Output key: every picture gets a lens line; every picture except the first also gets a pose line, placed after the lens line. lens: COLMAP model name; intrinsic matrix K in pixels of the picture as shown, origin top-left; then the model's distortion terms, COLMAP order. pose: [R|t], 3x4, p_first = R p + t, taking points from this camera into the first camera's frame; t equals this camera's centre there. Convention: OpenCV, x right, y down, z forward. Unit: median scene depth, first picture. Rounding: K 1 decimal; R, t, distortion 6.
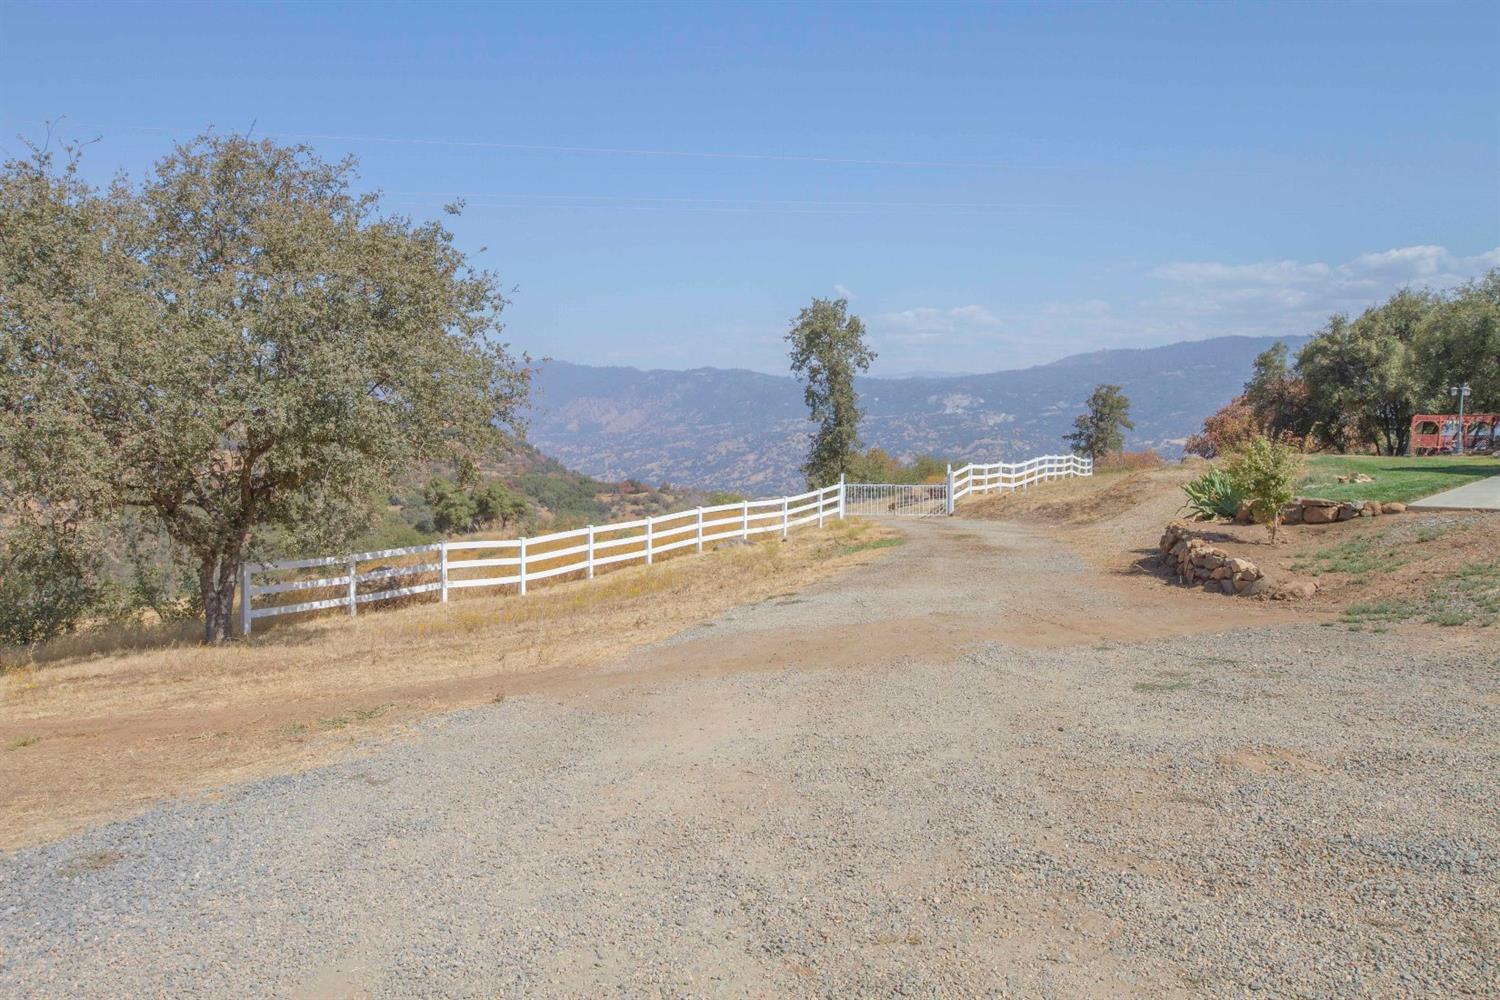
lens RADIAL K [[1100.4, 0, 750.0], [0, 1100.4, 500.0], [0, 0, 1]] dist [-0.044001, 0.002541]
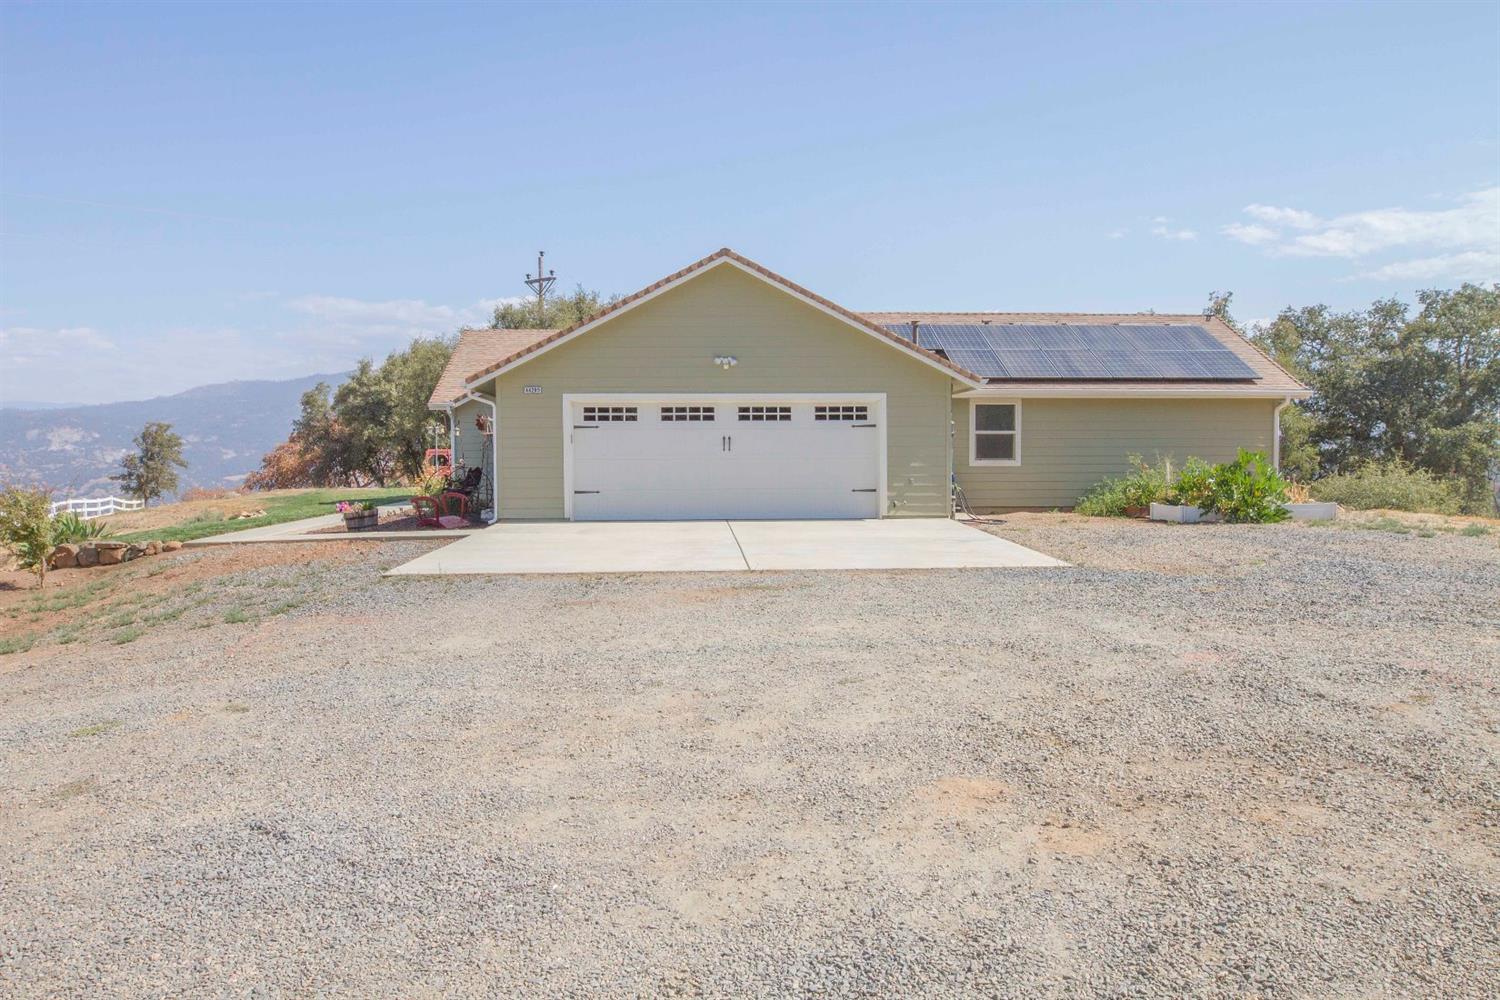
lens RADIAL K [[1100.4, 0, 750.0], [0, 1100.4, 500.0], [0, 0, 1]] dist [-0.044001, 0.002541]
pose [[0.731425, -0.045493, 0.680403, 0.071210], [0.065527, 0.997844, -0.003723, 0.000894], [-0.678766, 0.047308, 0.732829, -0.068316]]
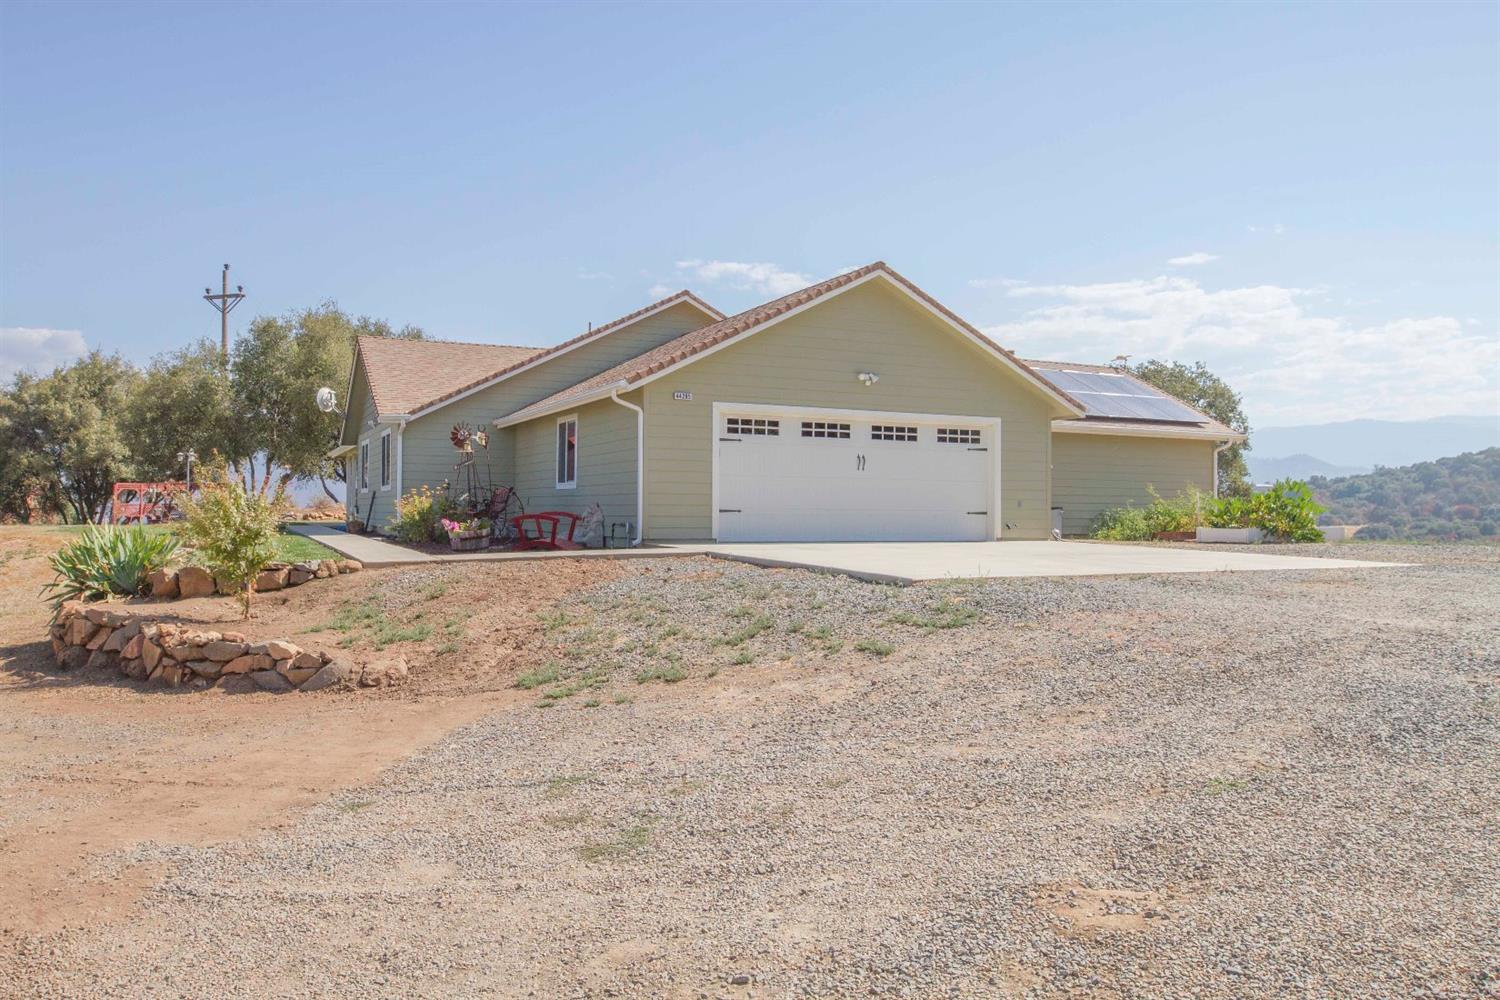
lens RADIAL K [[1100.4, 0, 750.0], [0, 1100.4, 500.0], [0, 0, 1]] dist [-0.044001, 0.002541]
pose [[0.417492, -0.001359, 0.908680, -0.020817], [0.064823, 0.997496, -0.028291, 0.000014], [-0.906366, 0.070714, 0.416534, 0.089978]]
